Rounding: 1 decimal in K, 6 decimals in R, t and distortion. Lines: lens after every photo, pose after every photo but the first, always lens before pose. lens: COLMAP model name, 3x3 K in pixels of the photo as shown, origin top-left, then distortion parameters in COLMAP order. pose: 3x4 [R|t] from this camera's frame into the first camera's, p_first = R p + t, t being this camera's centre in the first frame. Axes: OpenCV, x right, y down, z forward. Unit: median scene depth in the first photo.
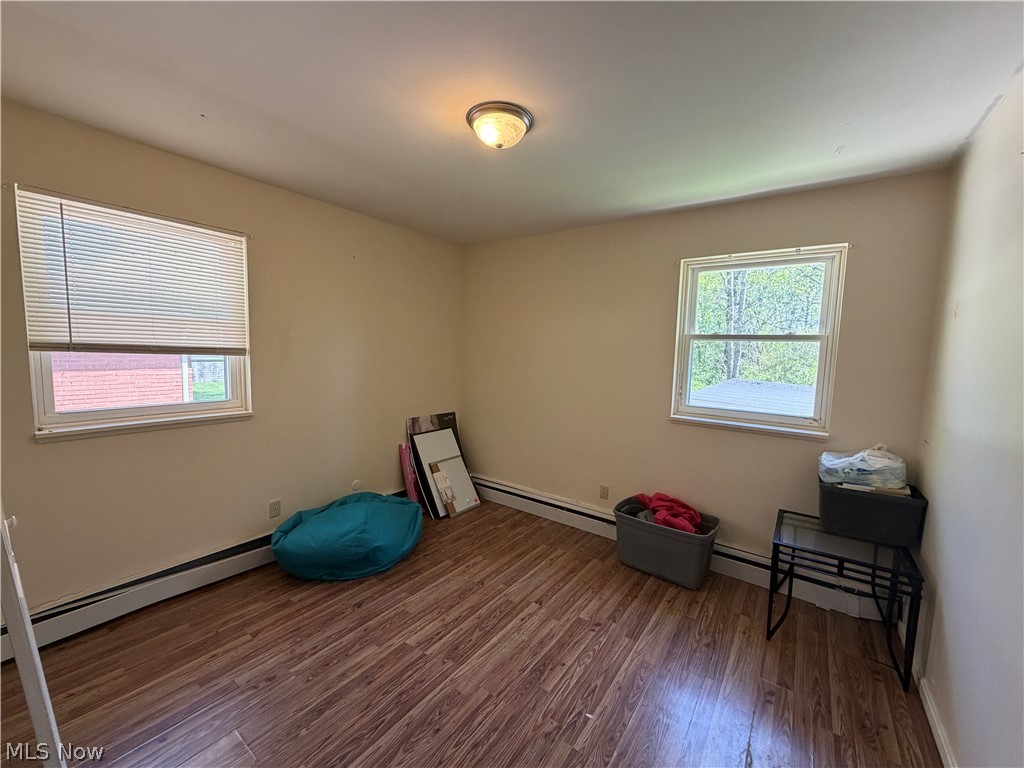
lens RADIAL K [[408.8, 0, 512.1], [0, 408.8, 389.1], [0, 0, 1]] dist [0.000220, 0.000486]
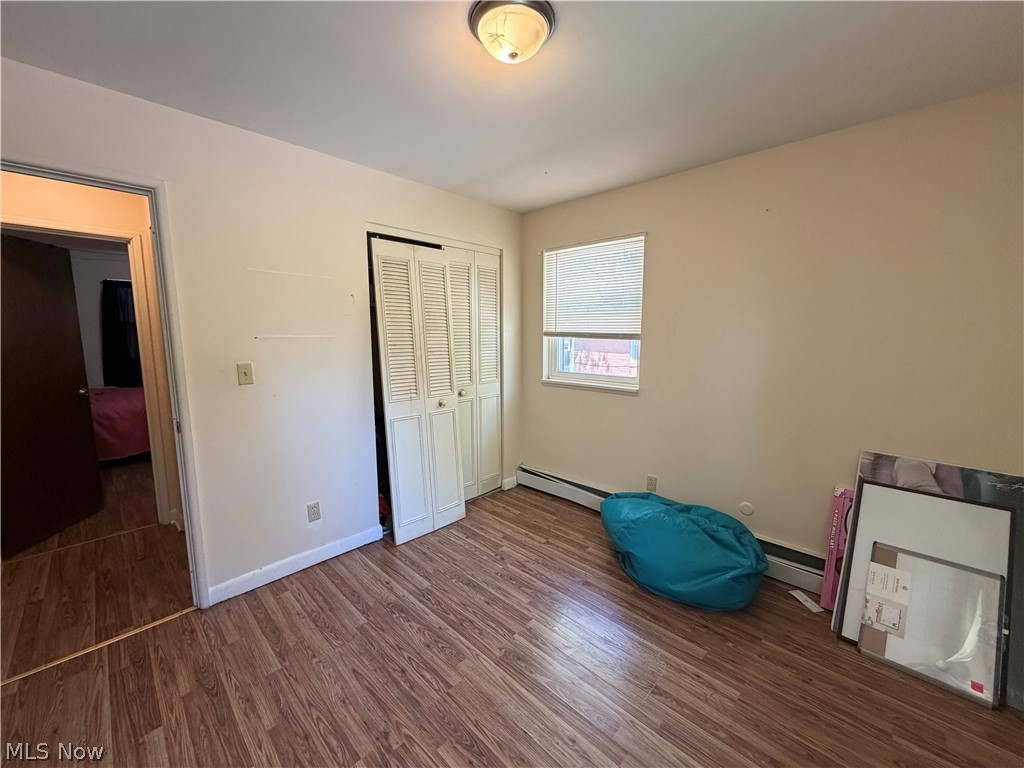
lens RADIAL K [[408.8, 0, 510.9], [0, 408.8, 387.8], [0, 0, 1]] dist [0.000220, 0.000486]
pose [[-0.146425, 0.107599, -0.983352, 0.711406], [-0.103049, 0.986999, 0.123343, -0.070937], [0.983840, 0.119394, -0.133434, 1.056771]]
